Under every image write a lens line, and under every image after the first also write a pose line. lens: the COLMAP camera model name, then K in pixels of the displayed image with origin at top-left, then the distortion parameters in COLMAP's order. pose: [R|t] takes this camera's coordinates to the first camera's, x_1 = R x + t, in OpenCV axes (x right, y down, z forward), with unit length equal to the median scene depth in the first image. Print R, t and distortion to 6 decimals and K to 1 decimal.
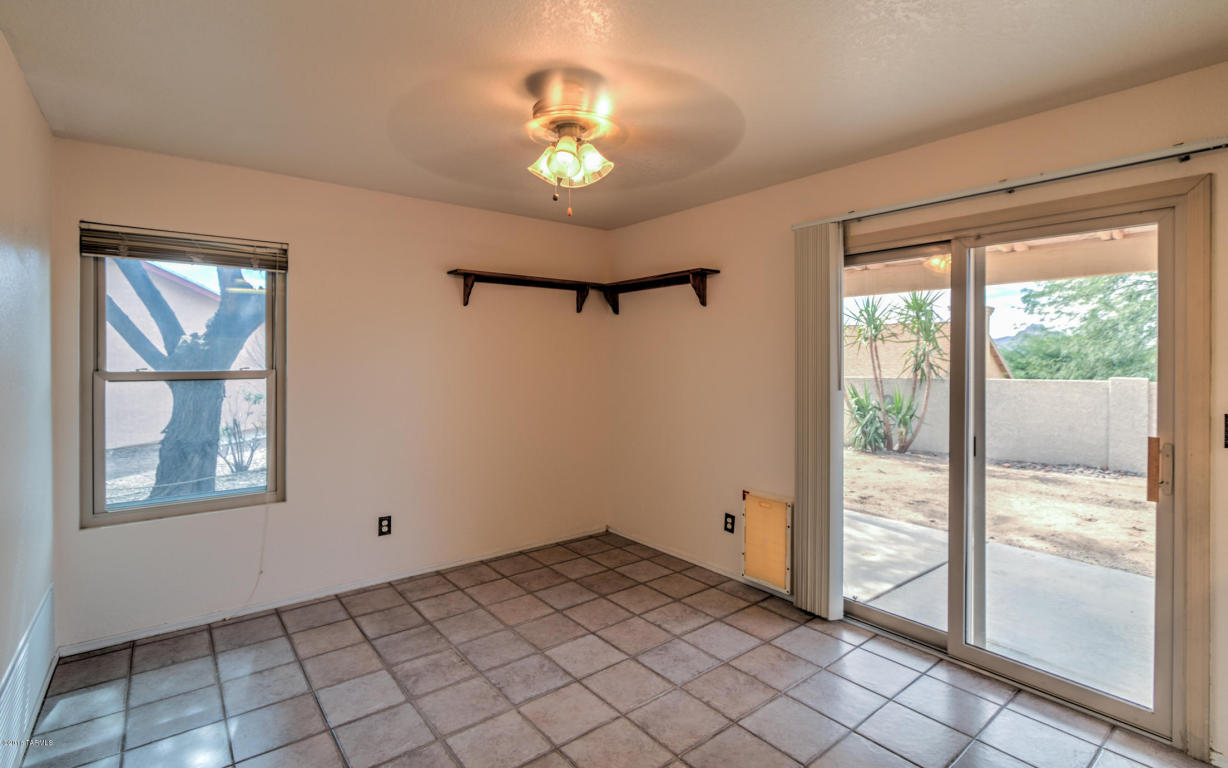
lens RADIAL K [[564.6, 0, 625.8], [0, 564.6, 358.1], [0, 0, 1]] dist [-0.014074, 0.004232]
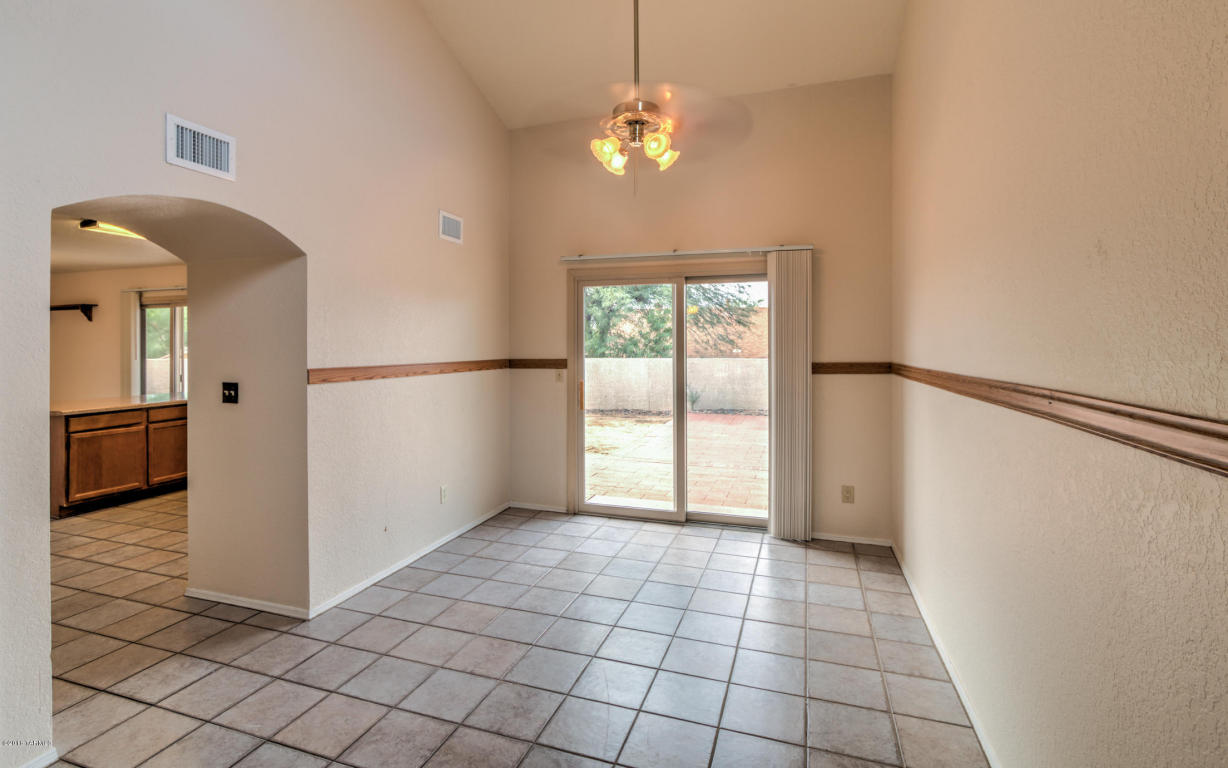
lens RADIAL K [[566.0, 0, 611.0], [0, 566.0, 347.6], [0, 0, 1]] dist [-0.006781, 0.000001]
pose [[0.849068, -0.011246, 0.528164, 0.772001], [0.003504, 0.999871, 0.015657, -0.023528], [-0.528272, -0.011443, 0.848998, -2.031939]]
